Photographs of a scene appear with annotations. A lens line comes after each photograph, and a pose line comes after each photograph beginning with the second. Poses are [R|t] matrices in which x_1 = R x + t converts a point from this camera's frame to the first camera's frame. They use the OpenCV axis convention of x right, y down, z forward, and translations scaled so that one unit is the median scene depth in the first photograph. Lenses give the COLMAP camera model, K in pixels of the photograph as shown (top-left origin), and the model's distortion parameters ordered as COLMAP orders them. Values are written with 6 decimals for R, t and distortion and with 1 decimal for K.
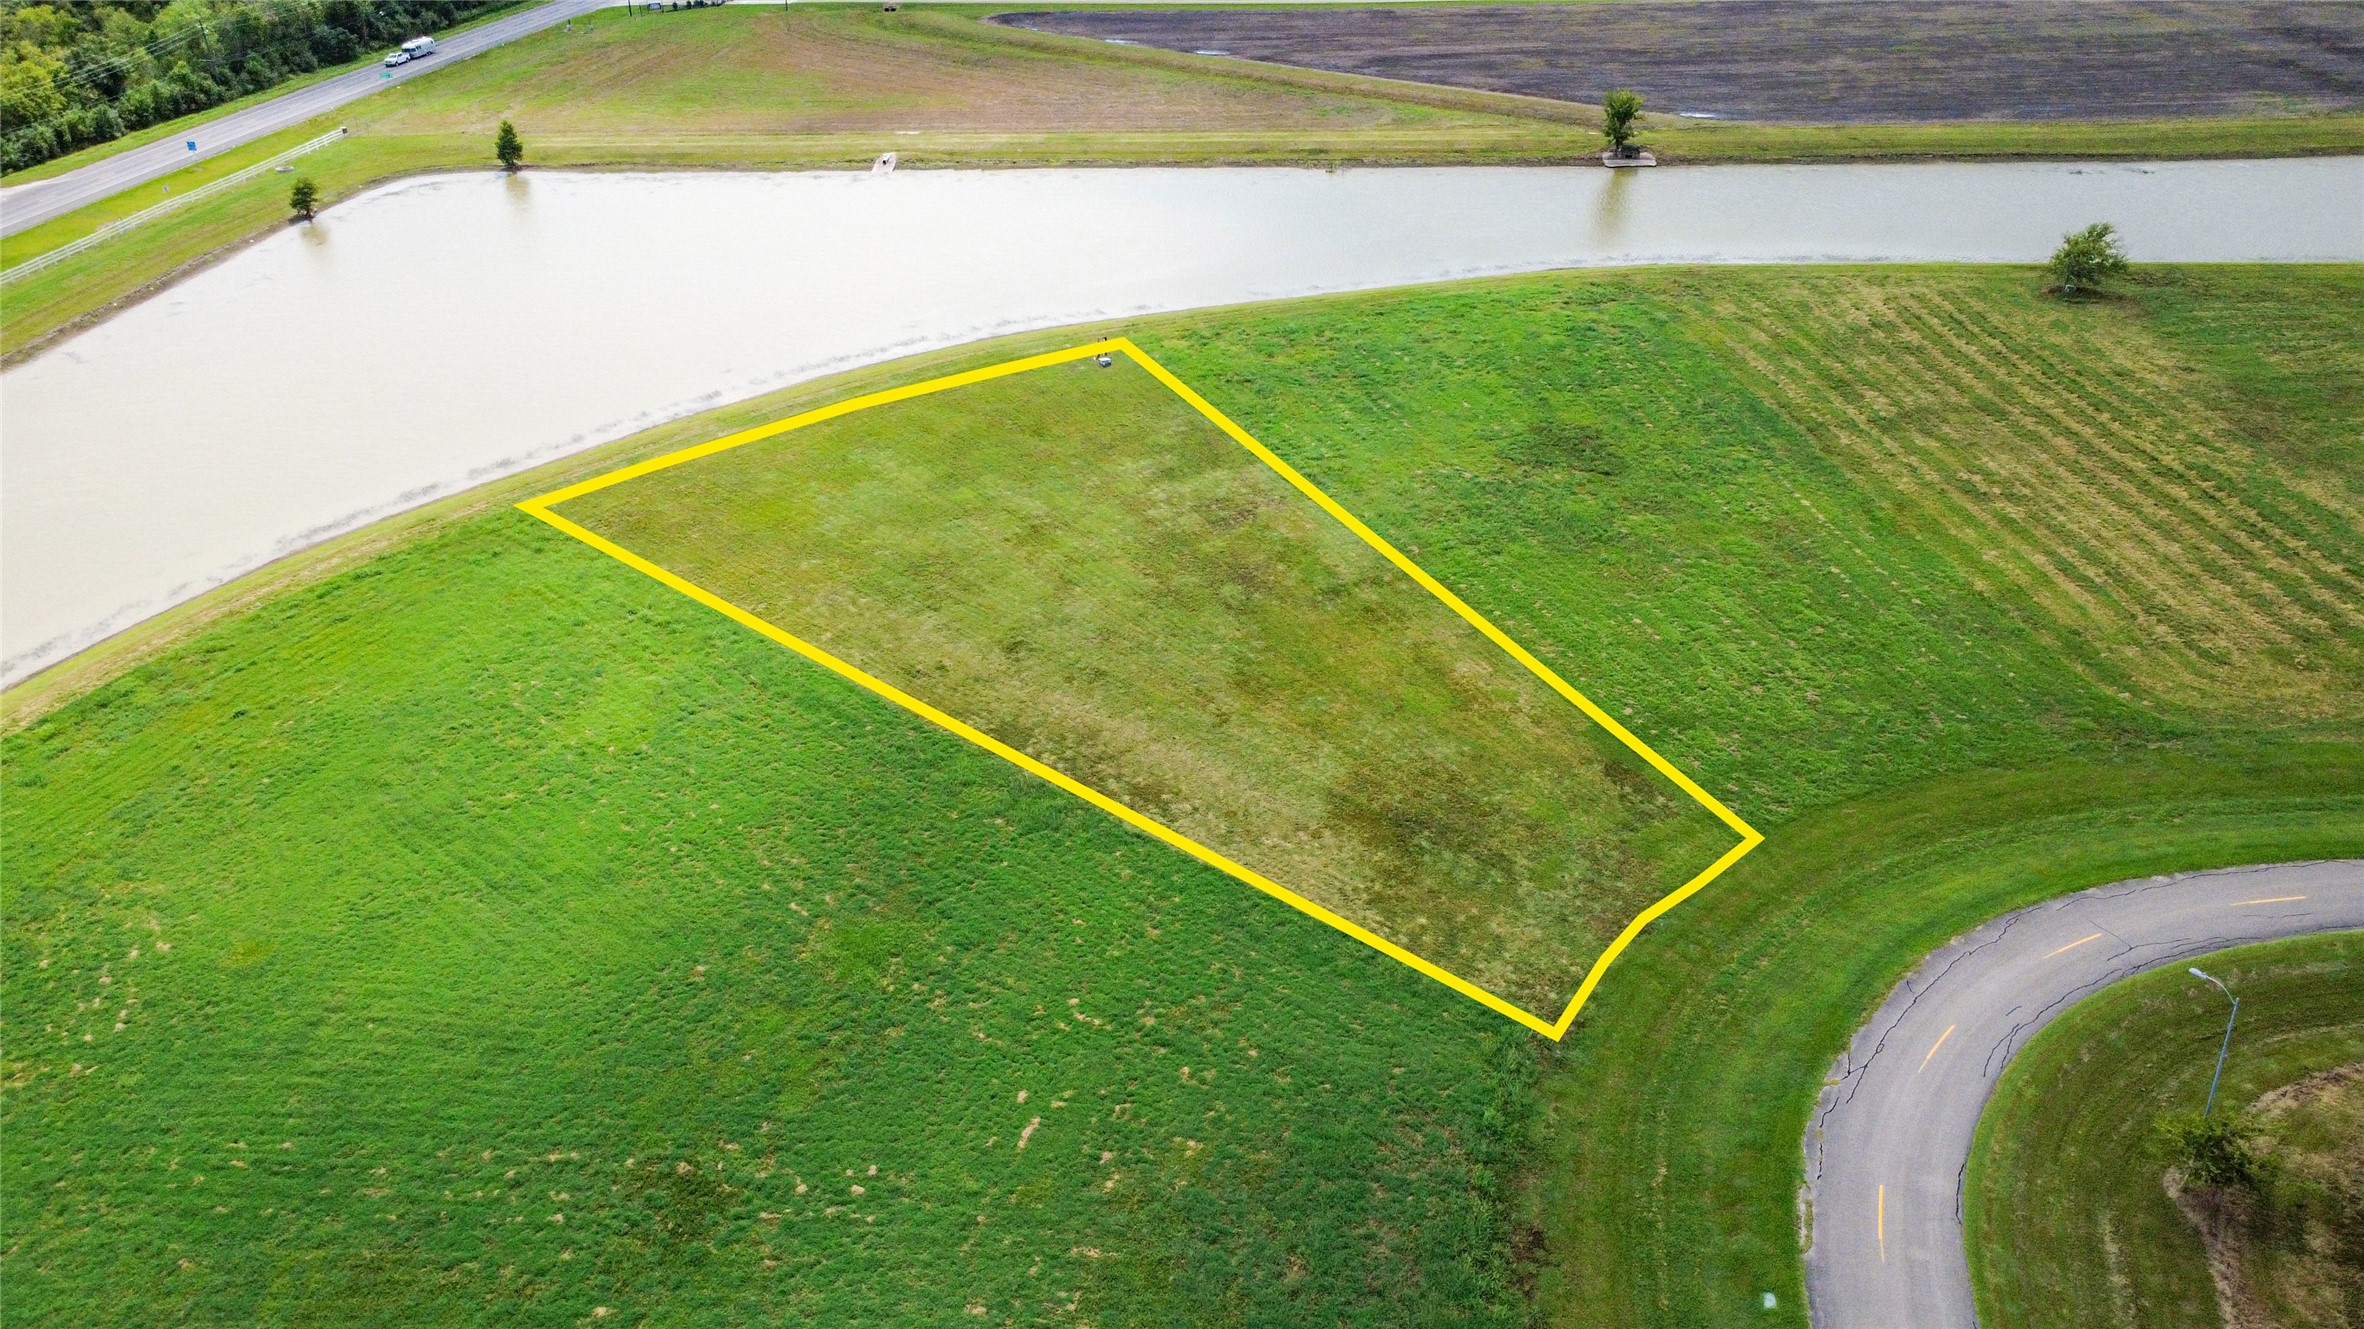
lens RADIAL K [[1720.0, 0, 1185.3], [0, 1720.0, 667.4], [0, 0, 1]] dist [0.000996, -0.000585]
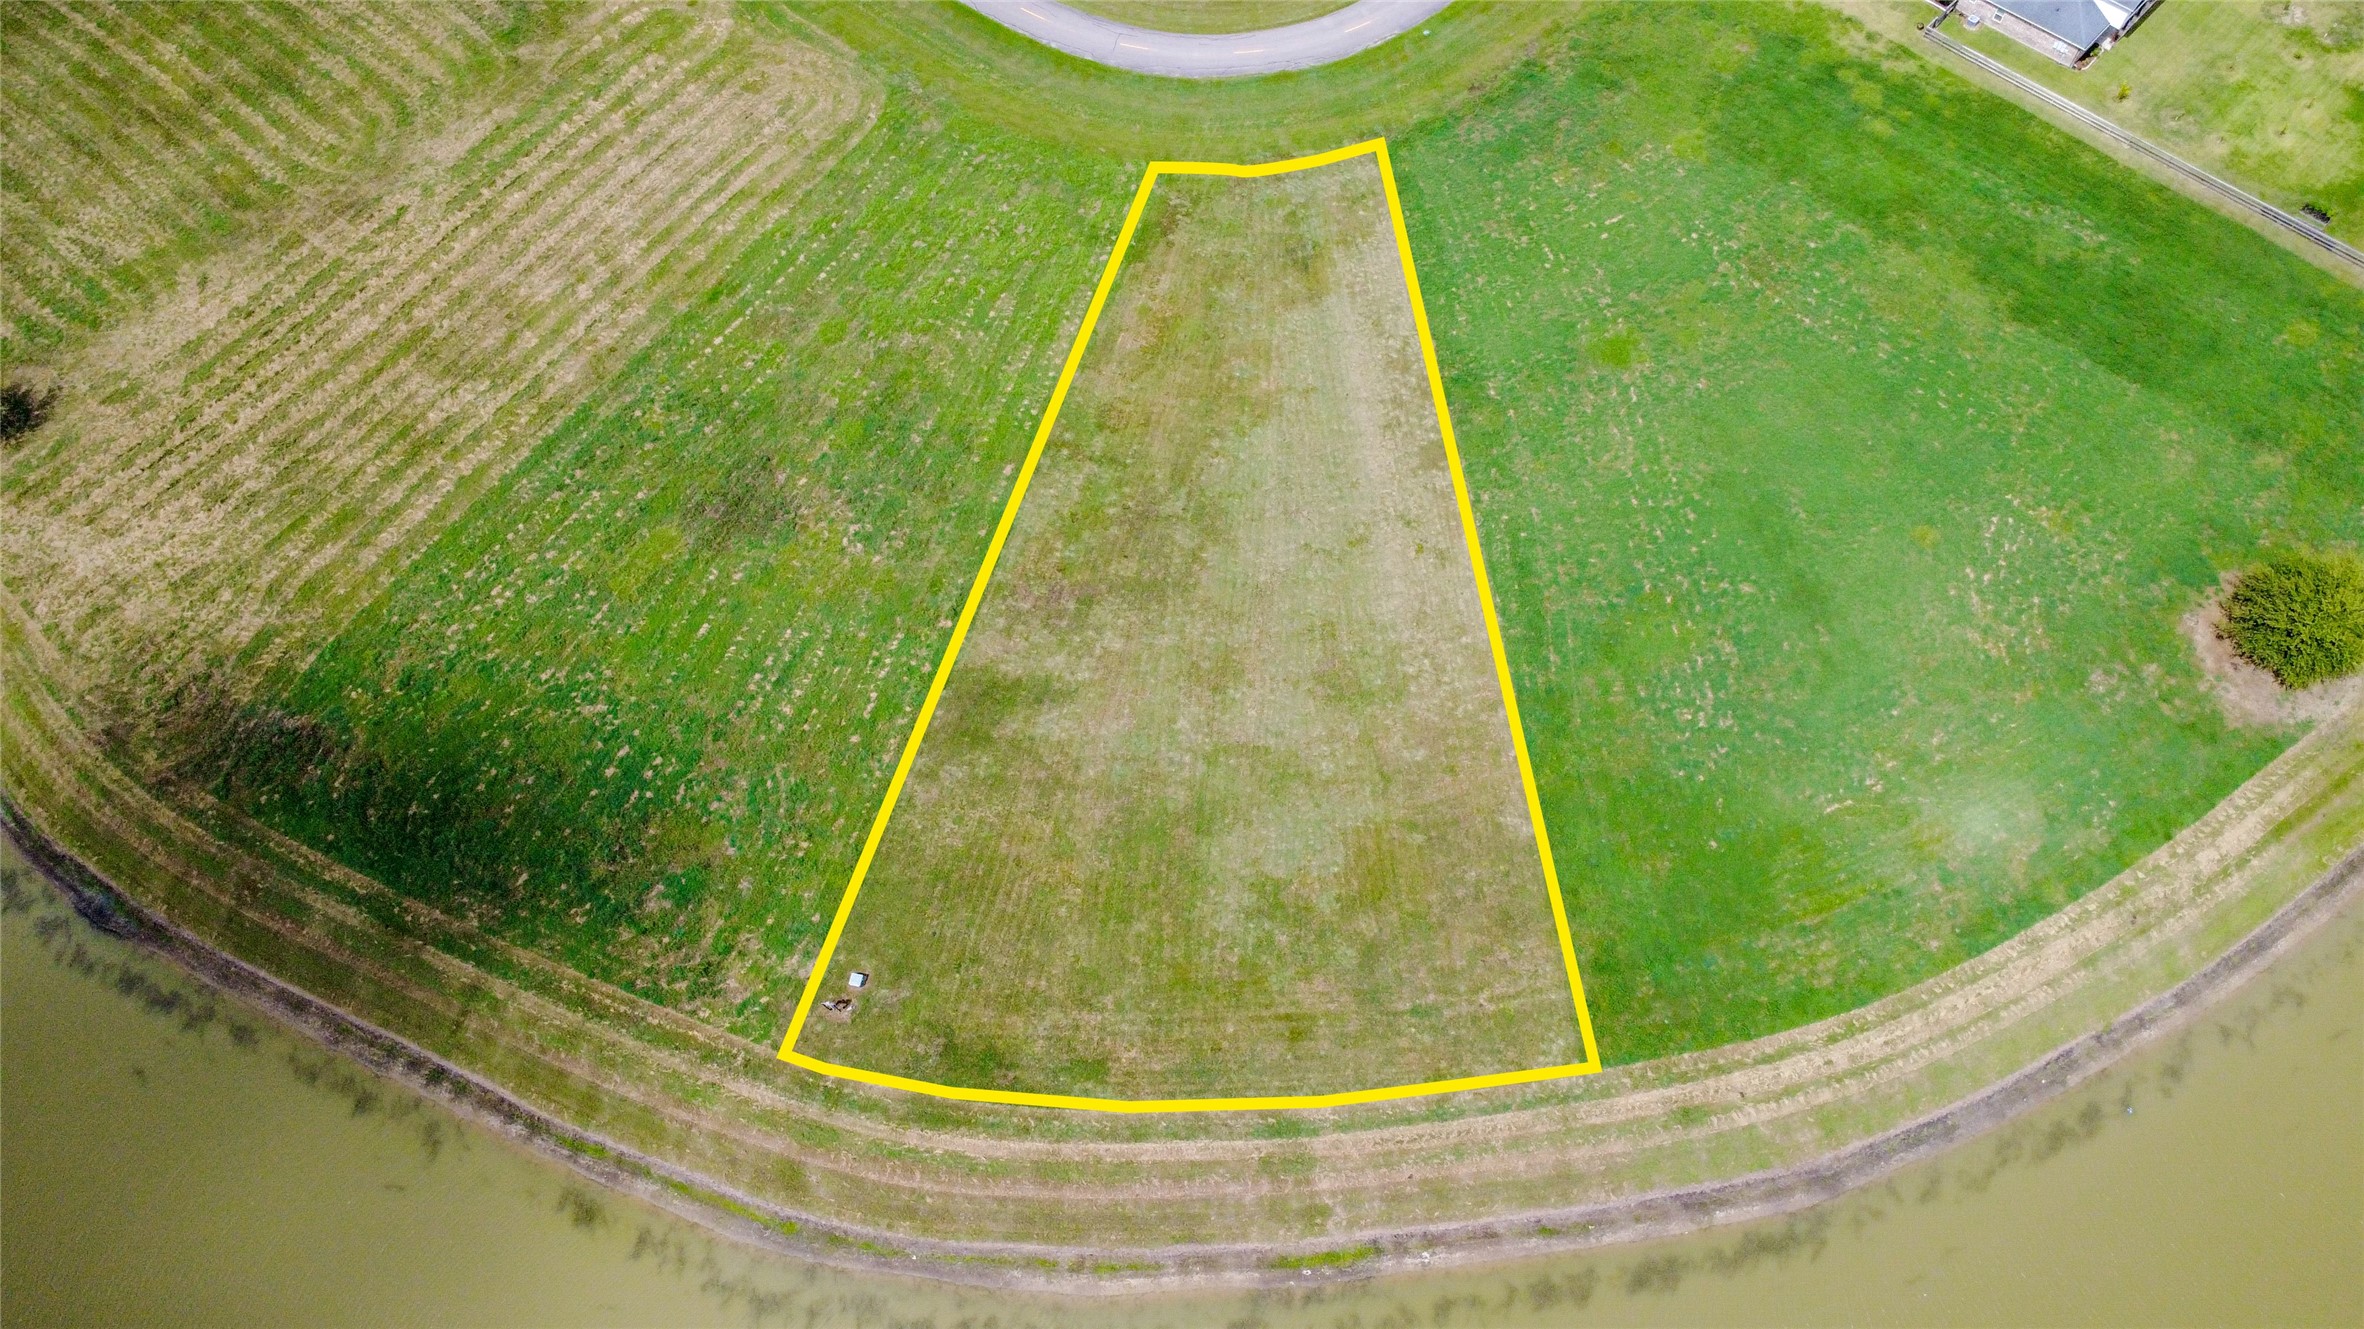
lens RADIAL K [[1720.0, 0, 1185.3], [0, 1720.0, 667.4], [0, 0, 1]] dist [0.000996, -0.000585]
pose [[-0.748308, -0.559987, 0.355598, -0.472857], [0.357961, 0.110429, 0.927183, -1.143188], [-0.558479, 0.821109, 0.117819, 0.918695]]
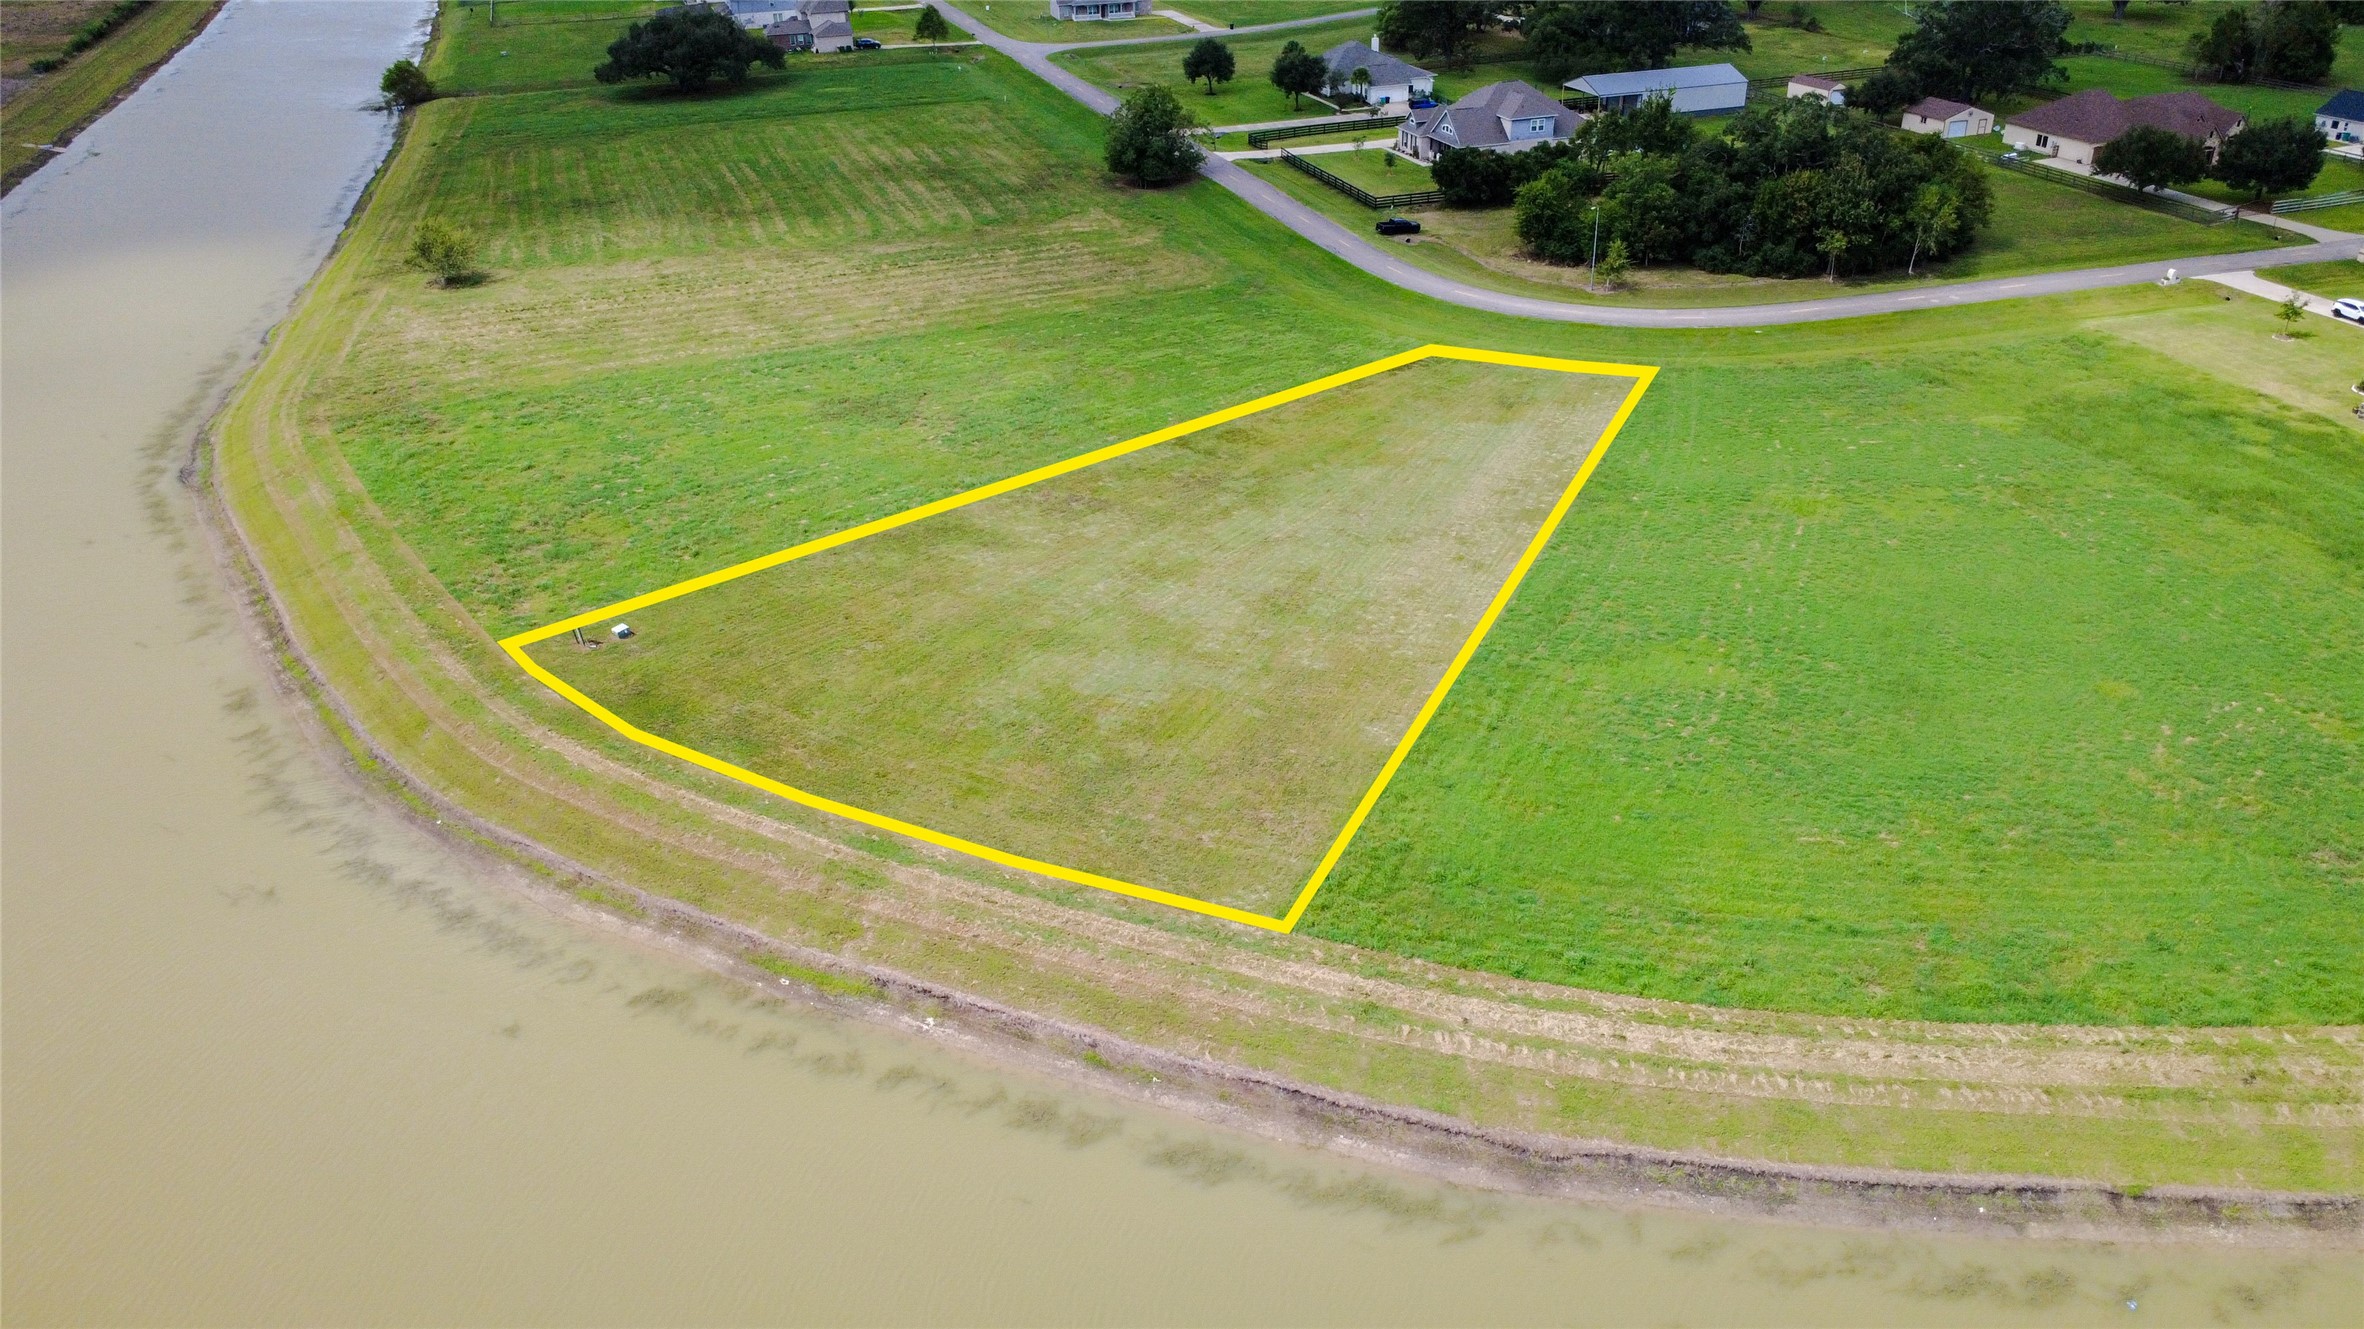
lens RADIAL K [[1720.0, 0, 1185.3], [0, 1720.0, 667.4], [0, 0, 1]] dist [0.000996, -0.000585]
pose [[-0.304272, -0.428966, 0.850533, -0.956345], [0.490728, 0.694689, 0.525921, -0.558969], [-0.816458, 0.577404, -0.000869, 1.068772]]
